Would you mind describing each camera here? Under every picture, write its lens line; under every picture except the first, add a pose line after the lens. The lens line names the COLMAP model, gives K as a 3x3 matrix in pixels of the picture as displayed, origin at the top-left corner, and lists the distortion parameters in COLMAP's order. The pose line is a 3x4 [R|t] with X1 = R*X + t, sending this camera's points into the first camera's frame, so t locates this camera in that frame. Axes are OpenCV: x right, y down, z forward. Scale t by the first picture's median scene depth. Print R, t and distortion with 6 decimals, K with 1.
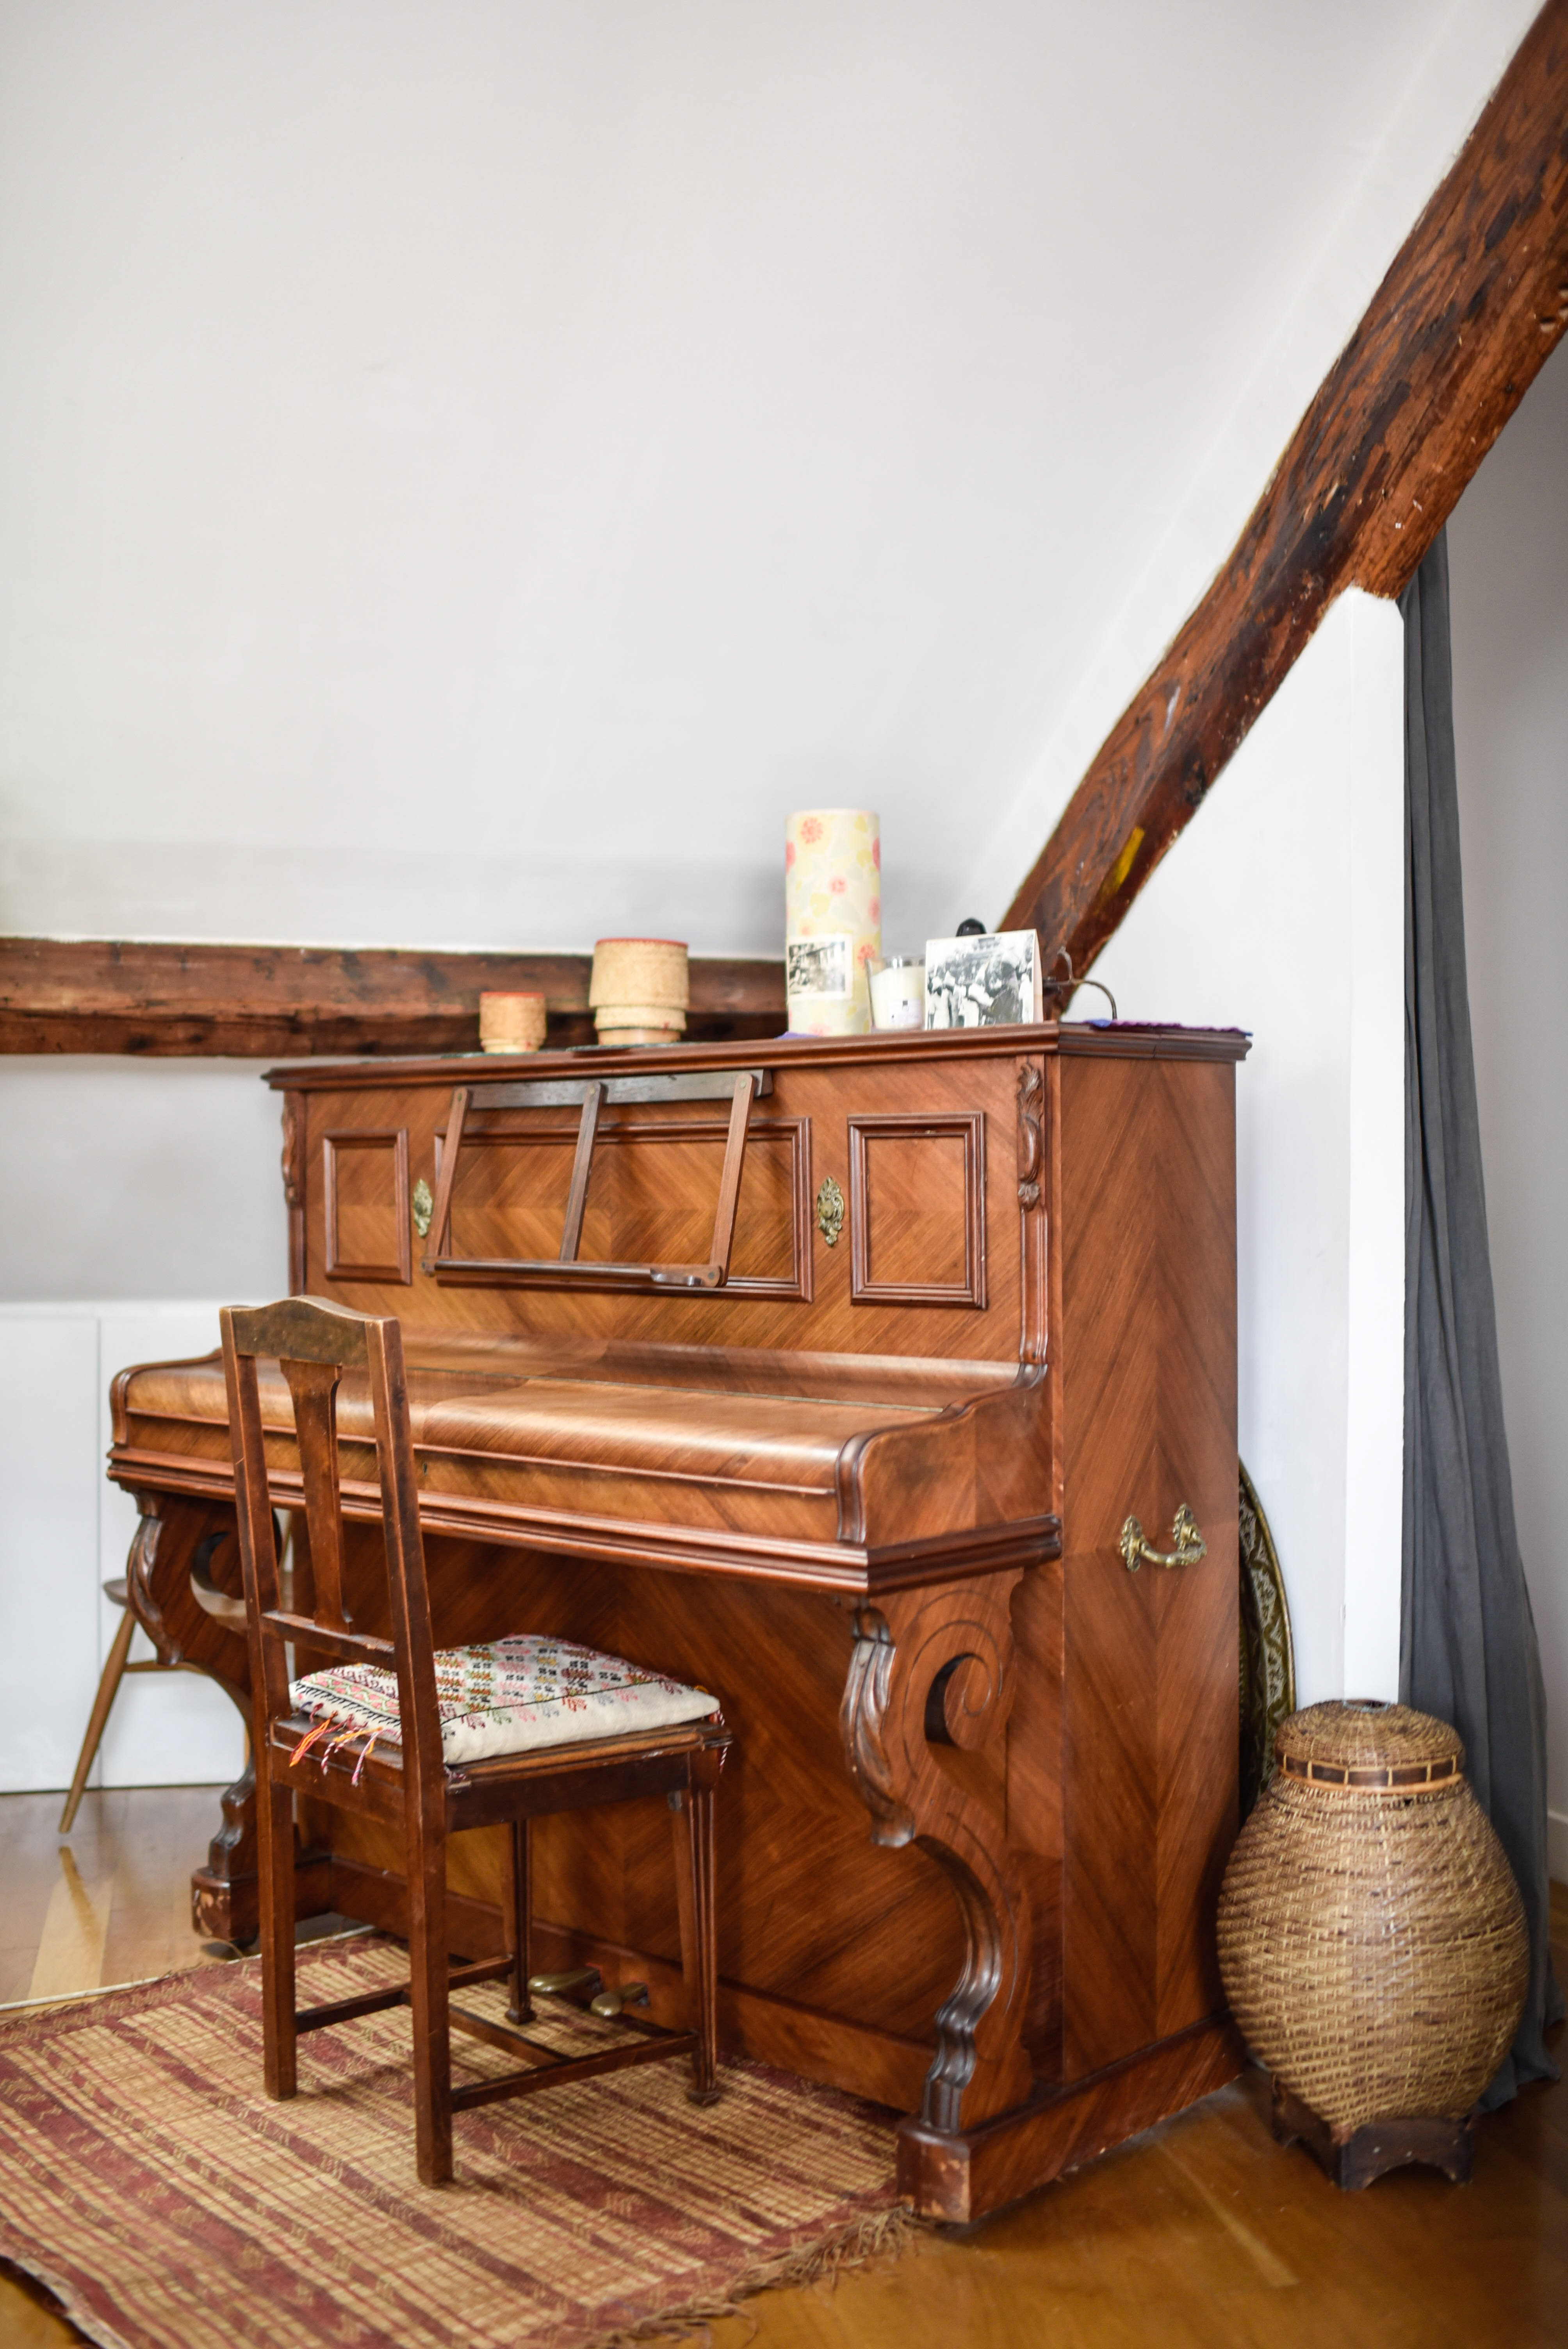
lens RADIAL K [[2346.2, 0, 784.0], [0, 2346.2, 1174.5], [0, 0, 1]] dist [-0.062184, 0.018750]
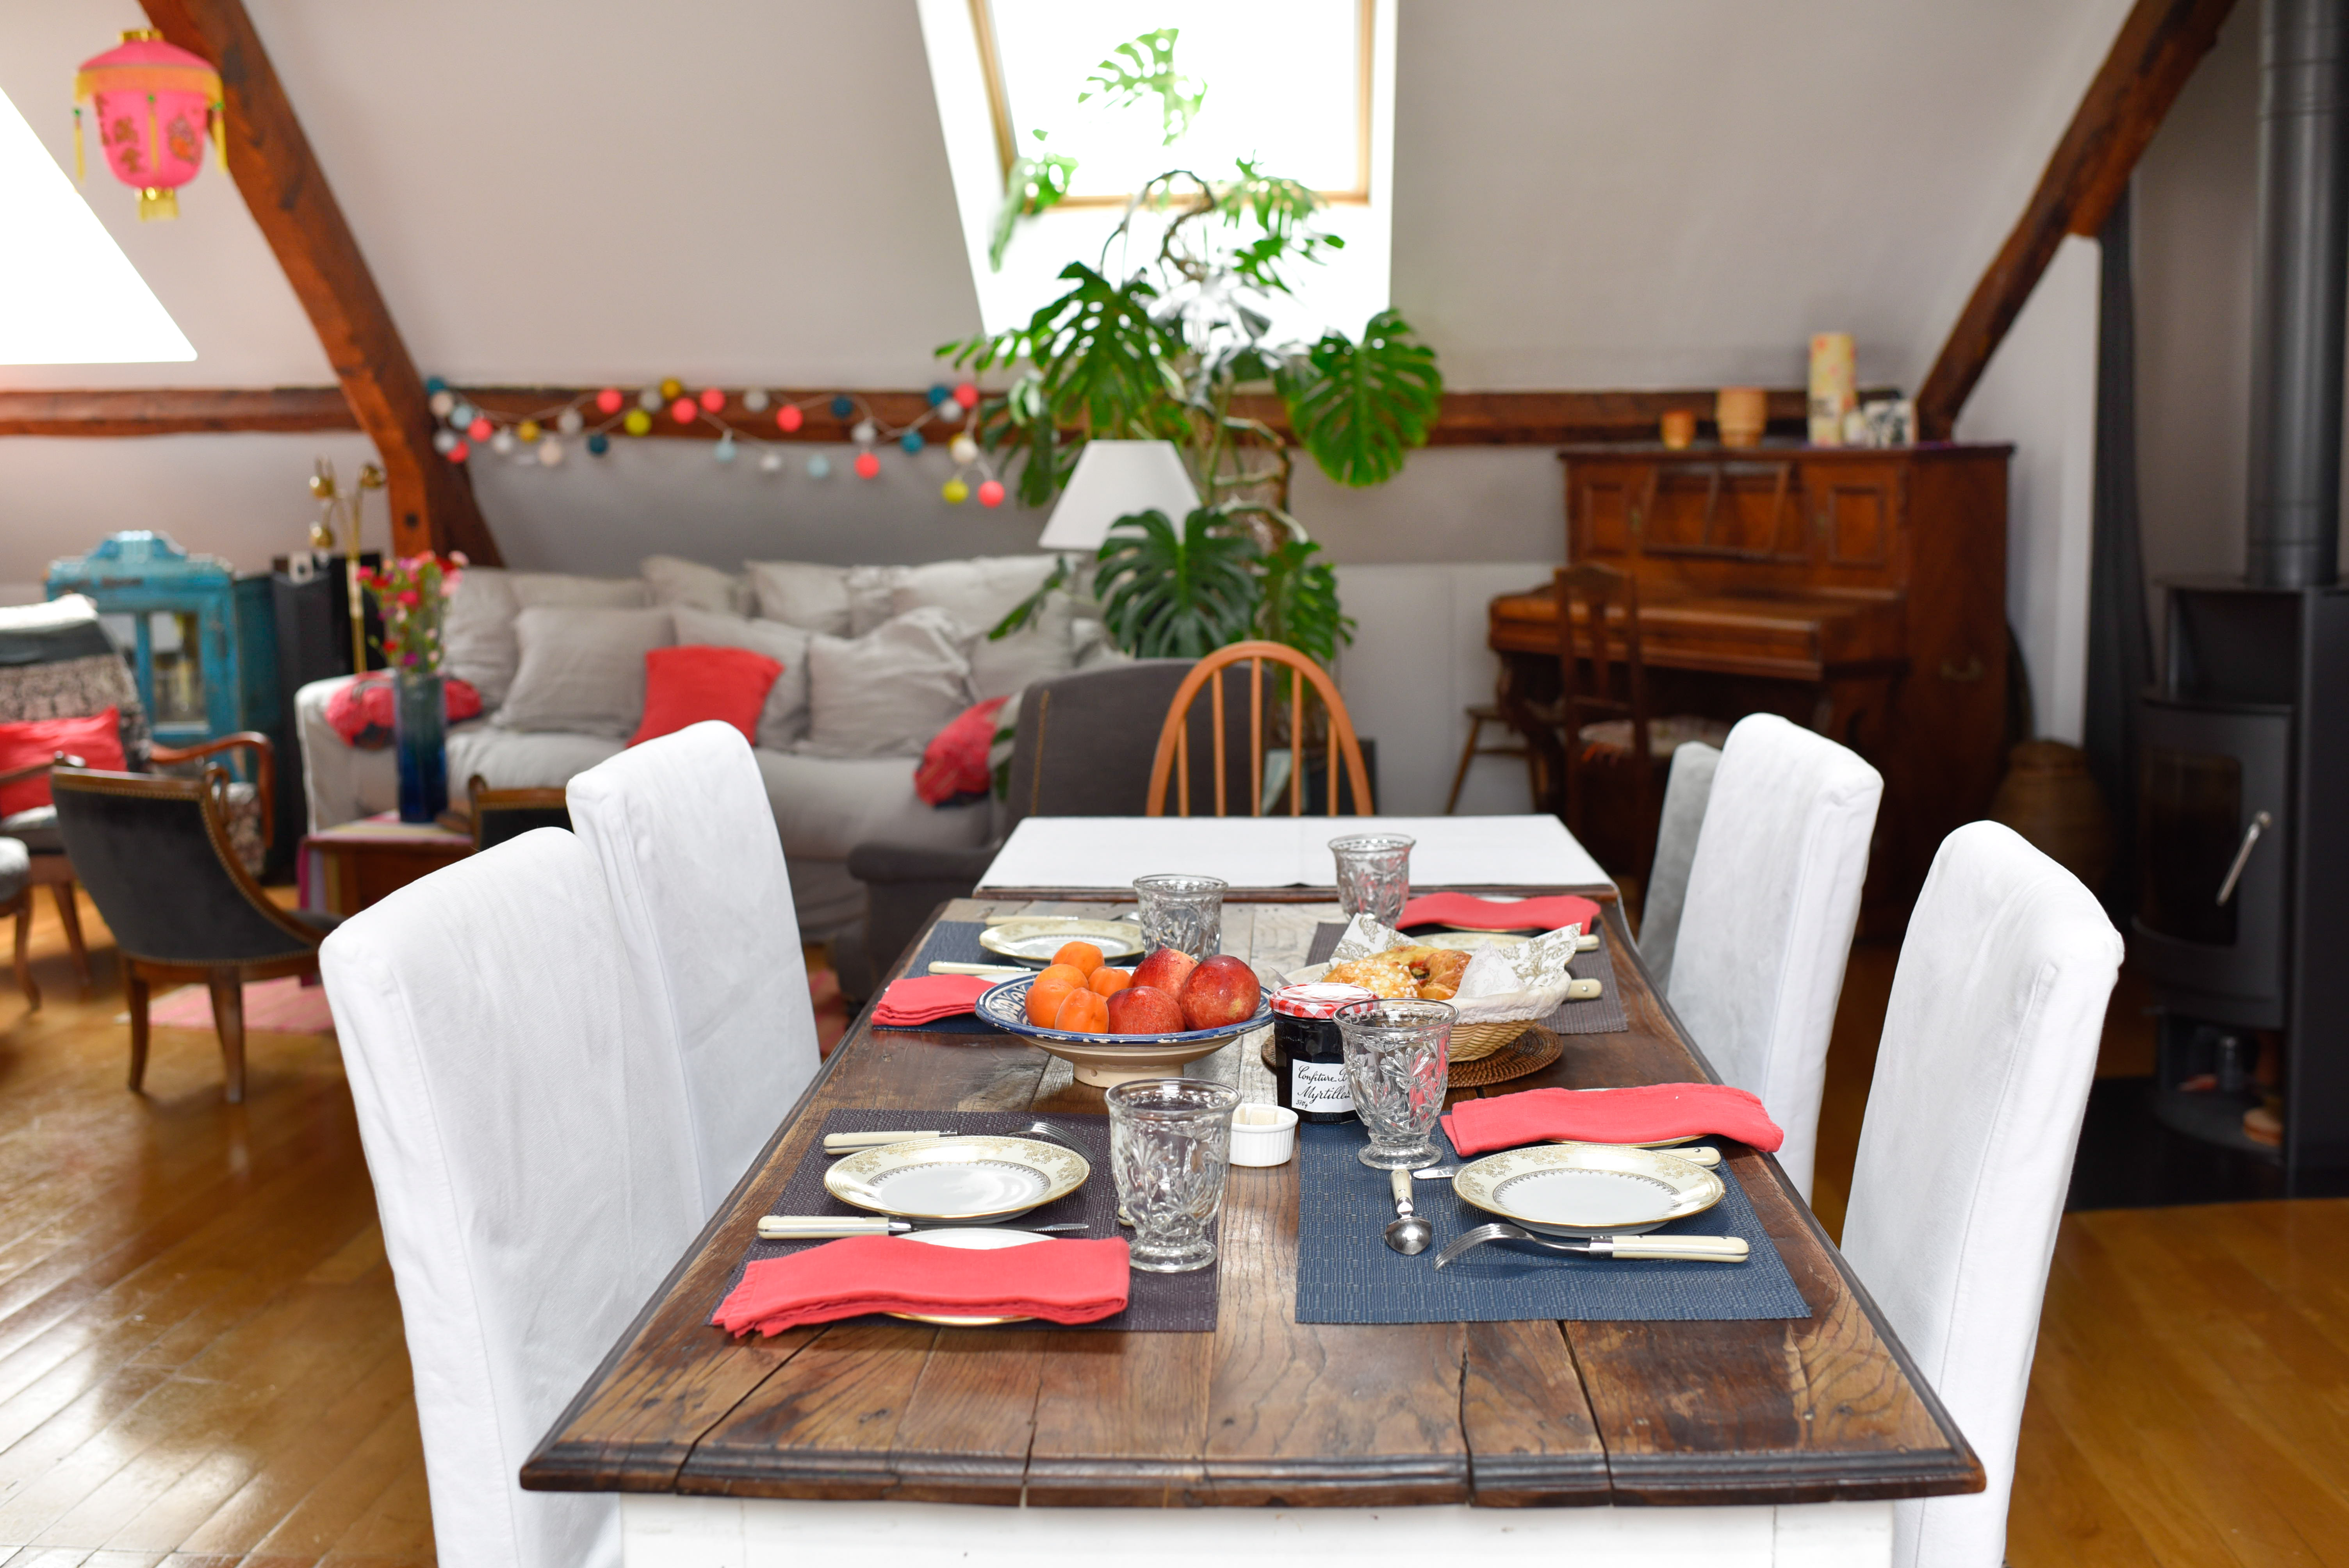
lens RADIAL K [[2346.2, 0, 1174.5], [0, 2346.2, 784.0], [0, 0, 1]] dist [-0.062184, 0.018750]
pose [[0.951270, 0.024594, -0.307376, 0.116073], [0.023153, 0.988304, 0.150731, -0.086027], [0.307488, -0.150502, 0.939574, -1.264637]]
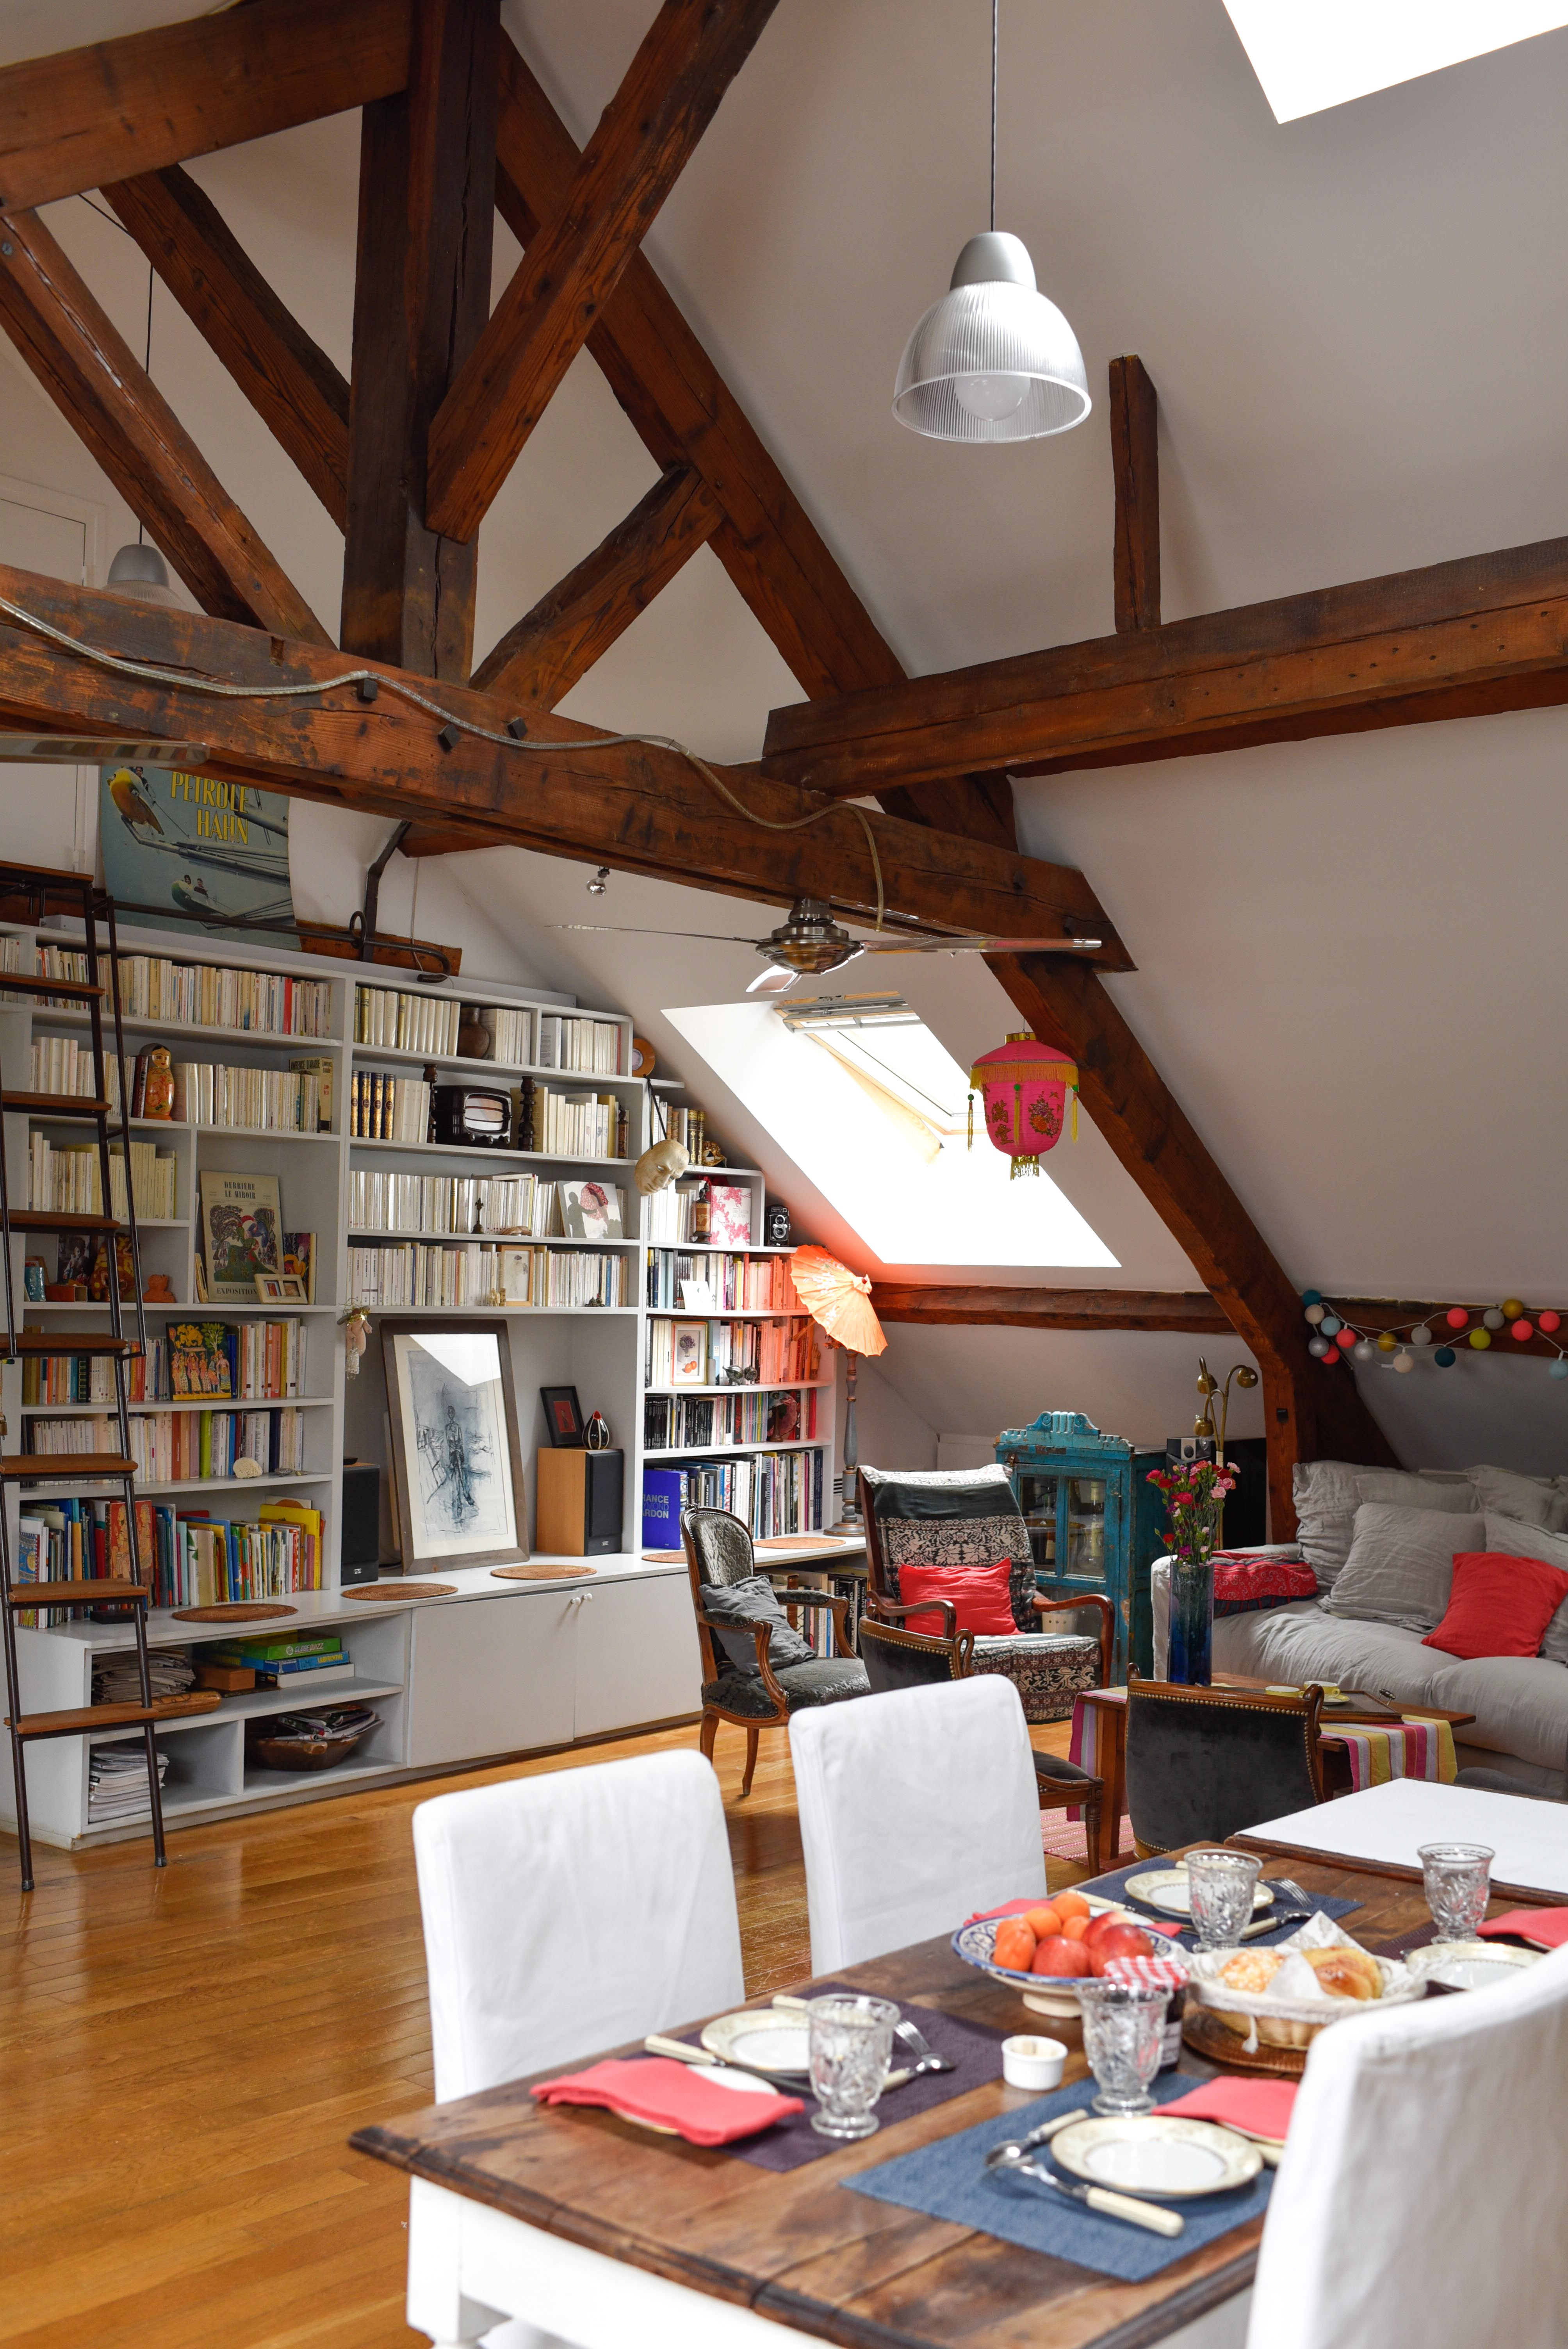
lens RADIAL K [[2346.2, 0, 784.0], [0, 2346.2, 1174.5], [0, 0, 1]] dist [-0.062184, 0.018750]
pose [[0.561992, -0.033521, -0.826463, 0.663041], [-0.003264, 0.999081, -0.042742, -0.192754], [0.827136, 0.026719, 0.561366, -1.222187]]
